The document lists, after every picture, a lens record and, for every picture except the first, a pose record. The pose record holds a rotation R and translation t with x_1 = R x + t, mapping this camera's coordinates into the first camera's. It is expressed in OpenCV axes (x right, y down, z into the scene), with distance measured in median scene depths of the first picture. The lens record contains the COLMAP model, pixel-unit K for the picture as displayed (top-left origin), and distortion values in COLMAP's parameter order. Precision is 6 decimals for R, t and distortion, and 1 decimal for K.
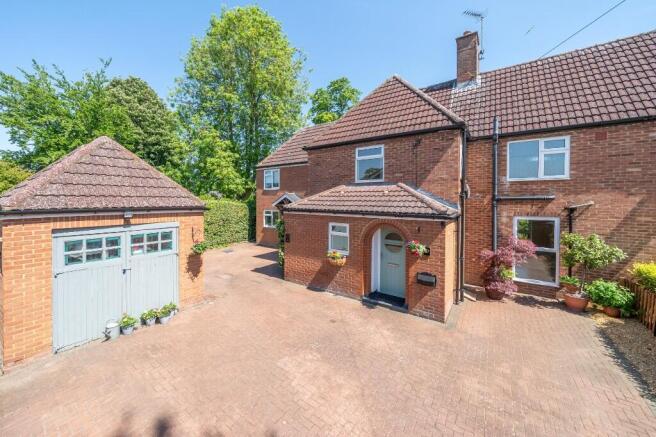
lens RADIAL K [[256.5, 0, 326.8], [0, 256.5, 202.3], [0, 0, 1]] dist [-0.002634, -0.000409]
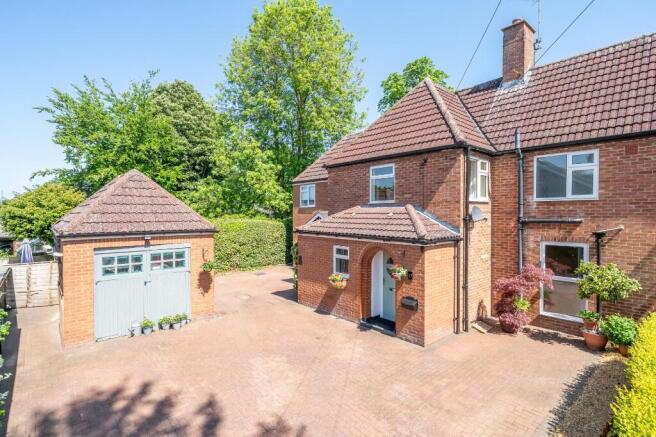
lens RADIAL K [[330.4, 0, 346.0], [0, 330.4, 218.6], [0, 0, 1]] dist [0.003738, 0.001000]
pose [[0.981899, -0.001088, -0.189405, 0.315225], [0.001599, 0.999995, 0.002548, -0.029222], [0.189401, -0.002805, 0.981896, -0.259302]]
